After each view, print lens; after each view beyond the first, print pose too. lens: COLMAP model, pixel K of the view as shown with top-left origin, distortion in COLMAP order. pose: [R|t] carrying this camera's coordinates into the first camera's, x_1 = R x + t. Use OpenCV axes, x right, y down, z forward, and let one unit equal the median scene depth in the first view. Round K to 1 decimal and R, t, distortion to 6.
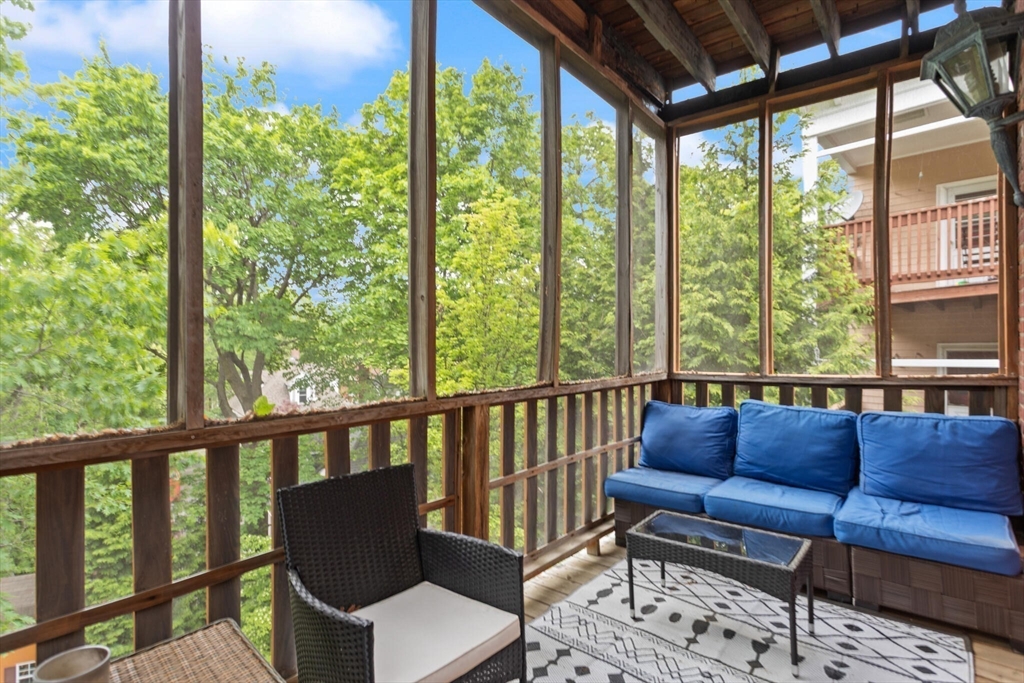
lens RADIAL K [[471.4, 0, 514.8], [0, 471.4, 347.1], [0, 0, 1]] dist [0.000617, 0.000449]
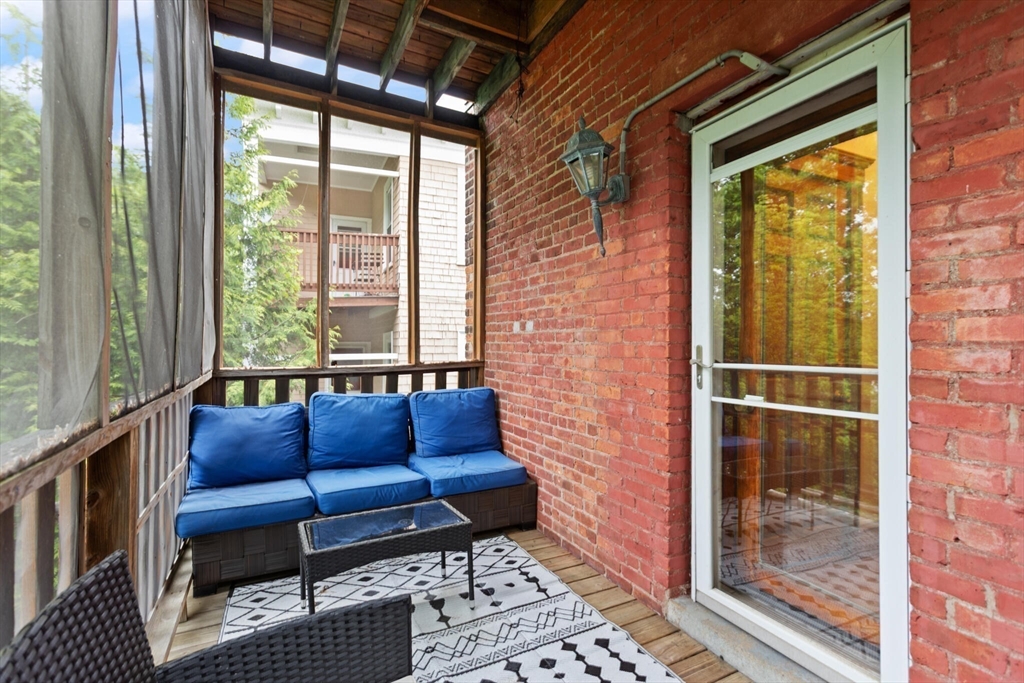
lens RADIAL K [[471.4, 0, 514.8], [0, 471.4, 347.1], [0, 0, 1]] dist [0.000617, 0.000449]
pose [[0.441017, -0.002334, 0.897496, -0.229544], [-0.003387, 0.999985, 0.004265, 0.010936], [-0.897492, -0.004920, 0.441003, 0.195363]]
